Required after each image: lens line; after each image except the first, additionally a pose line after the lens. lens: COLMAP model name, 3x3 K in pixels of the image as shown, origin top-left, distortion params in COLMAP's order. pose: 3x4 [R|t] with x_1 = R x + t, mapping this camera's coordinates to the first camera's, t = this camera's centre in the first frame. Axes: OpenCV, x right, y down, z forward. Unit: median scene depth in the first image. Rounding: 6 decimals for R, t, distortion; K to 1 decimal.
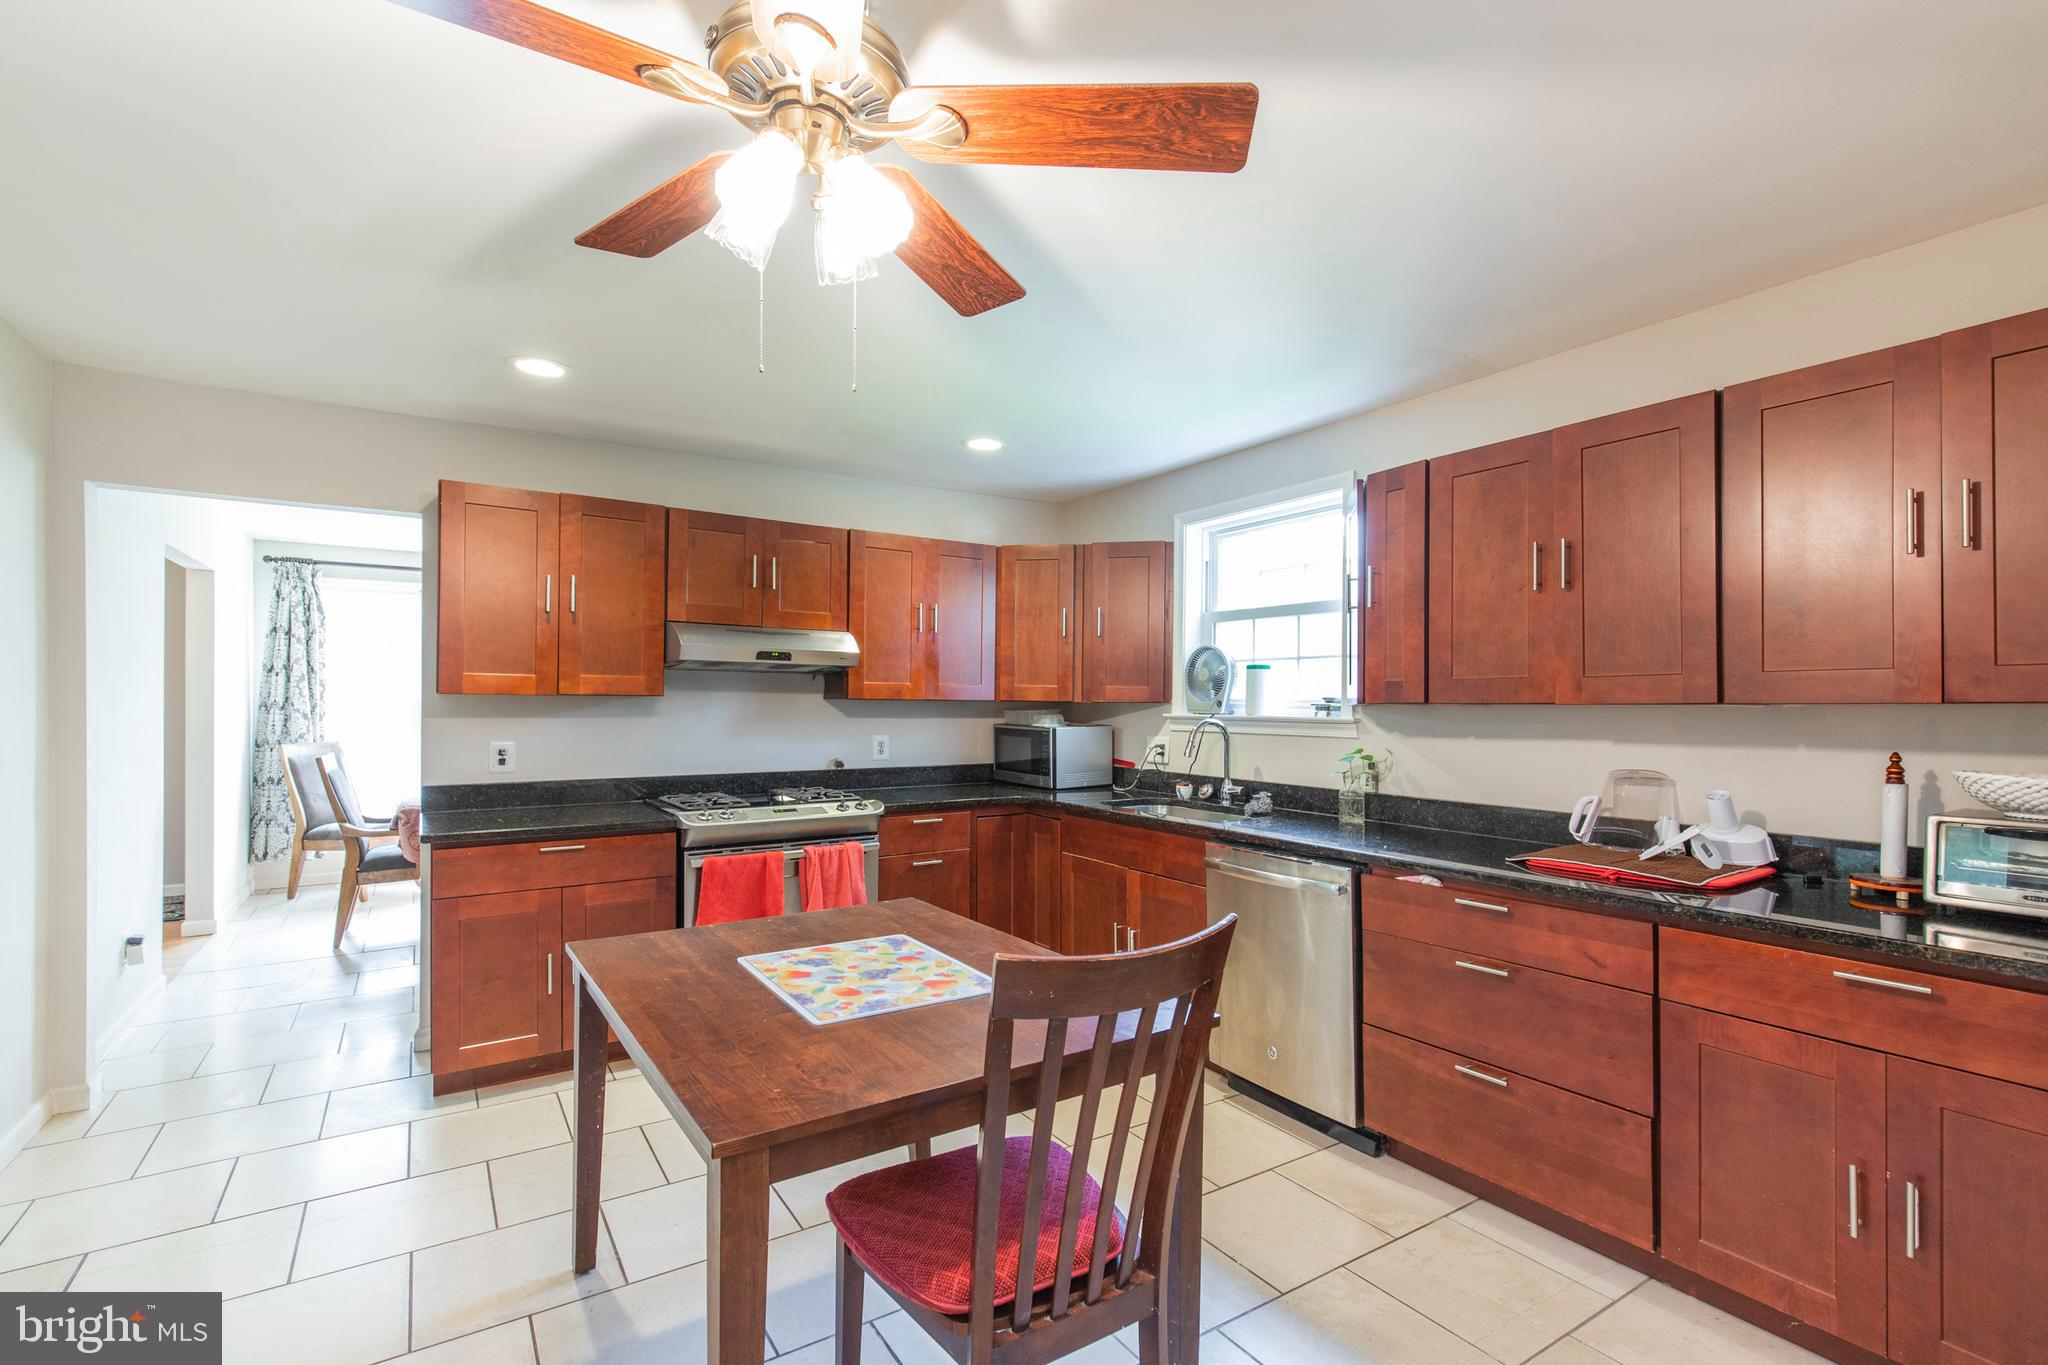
lens RADIAL K [[935.6, 0, 1063.6], [0, 935.6, 698.8], [0, 0, 1]] dist [0.000664, 0.000056]
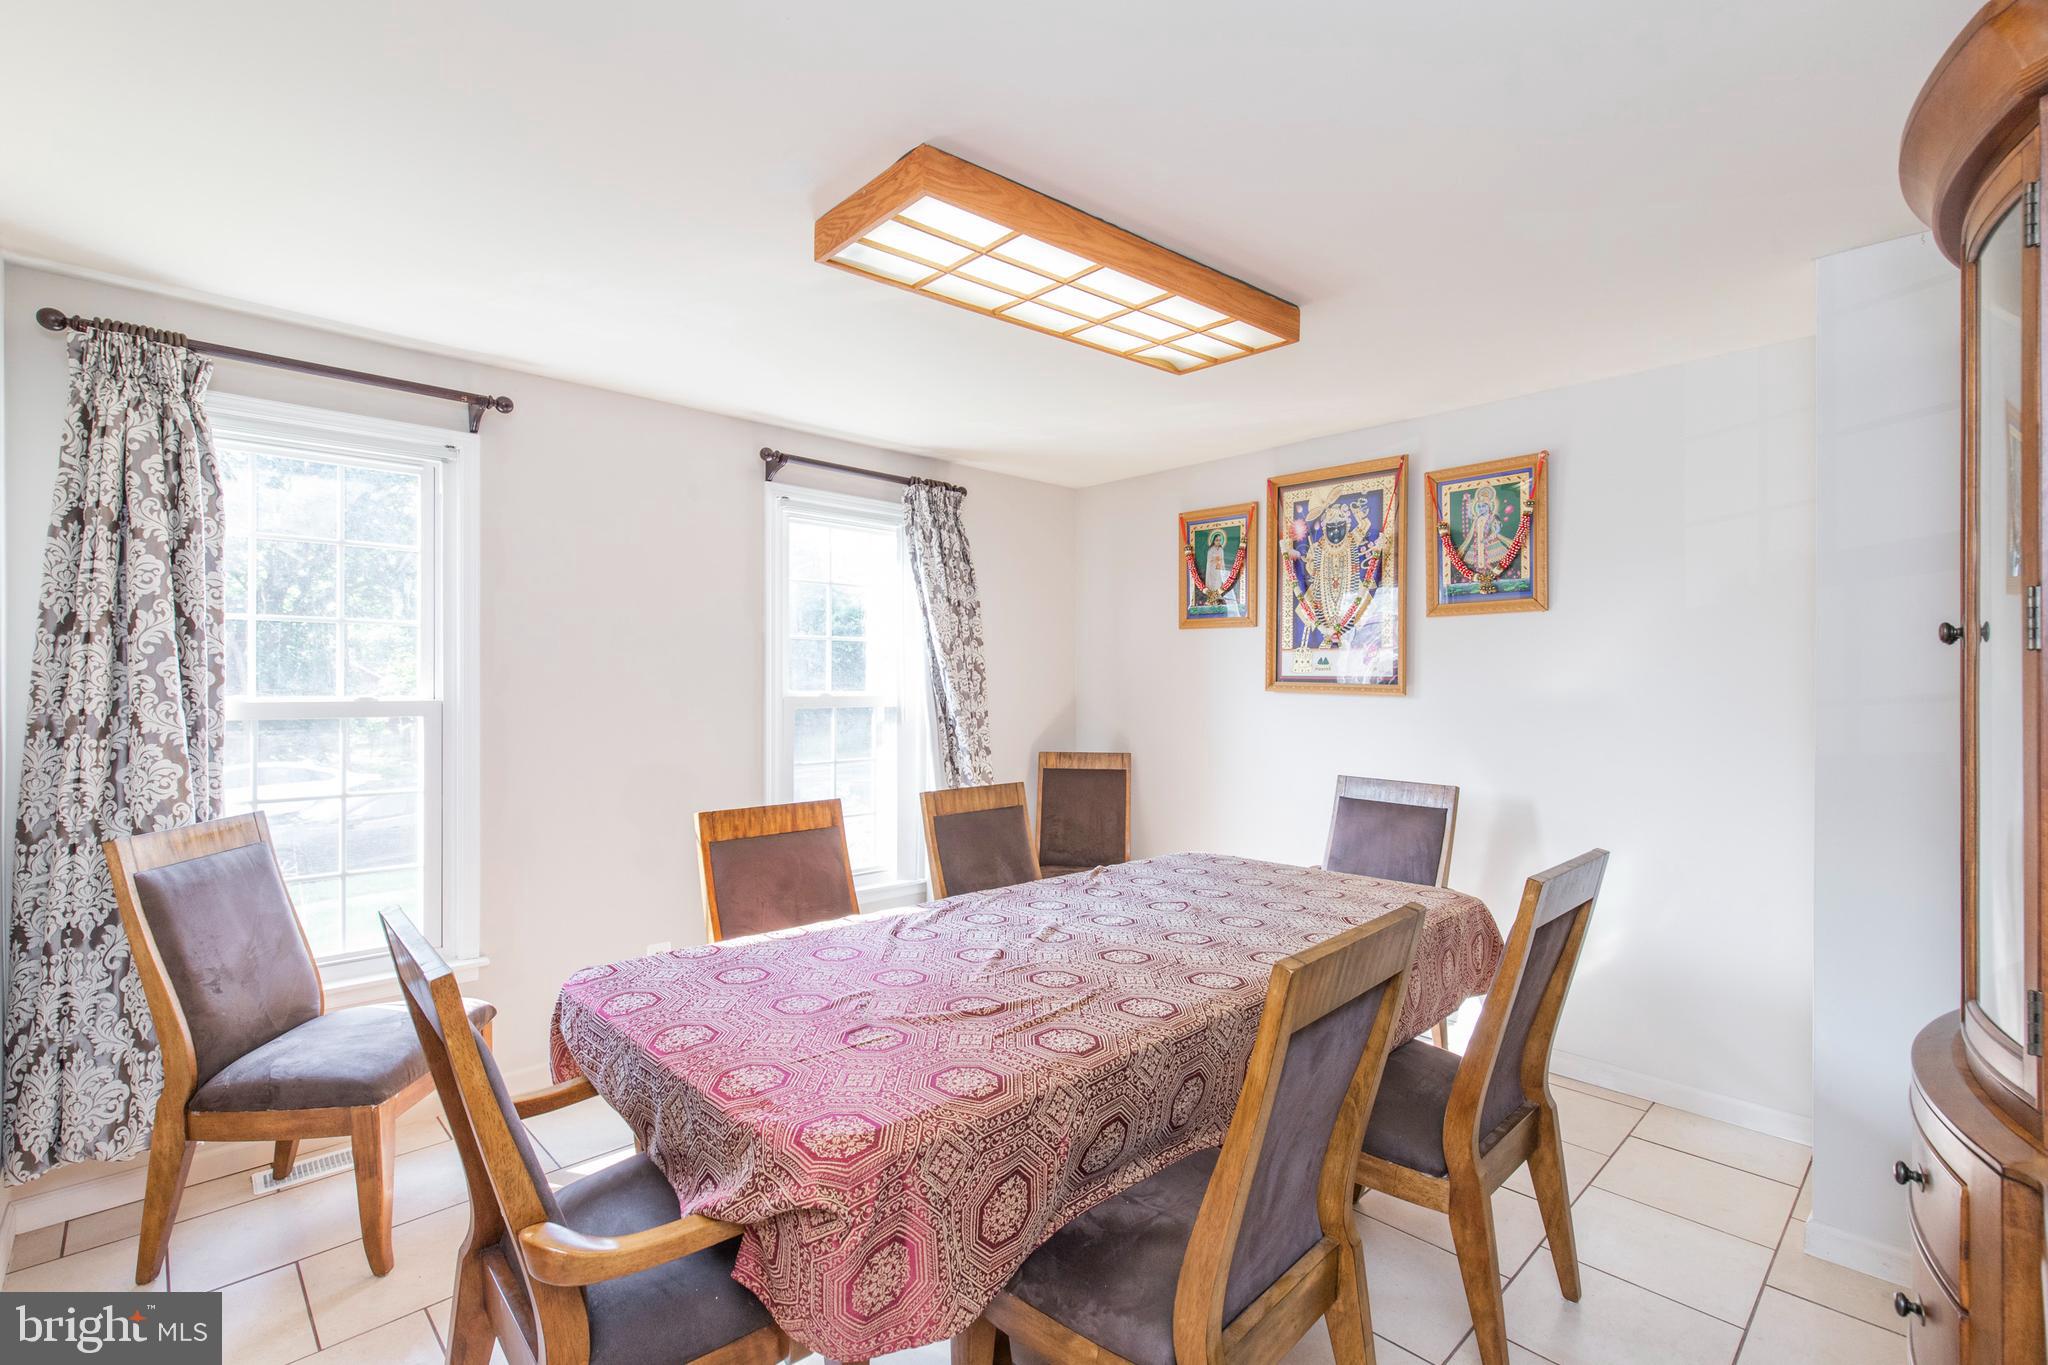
lens RADIAL K [[935.6, 0, 1032.0], [0, 935.6, 684.1], [0, 0, 1]] dist [0.000664, 0.000056]
pose [[0.984539, -0.003383, 0.175132, -0.543226], [0.002891, 0.999991, 0.003063, -0.008457], [-0.175141, -0.002509, 0.984540, 0.579184]]
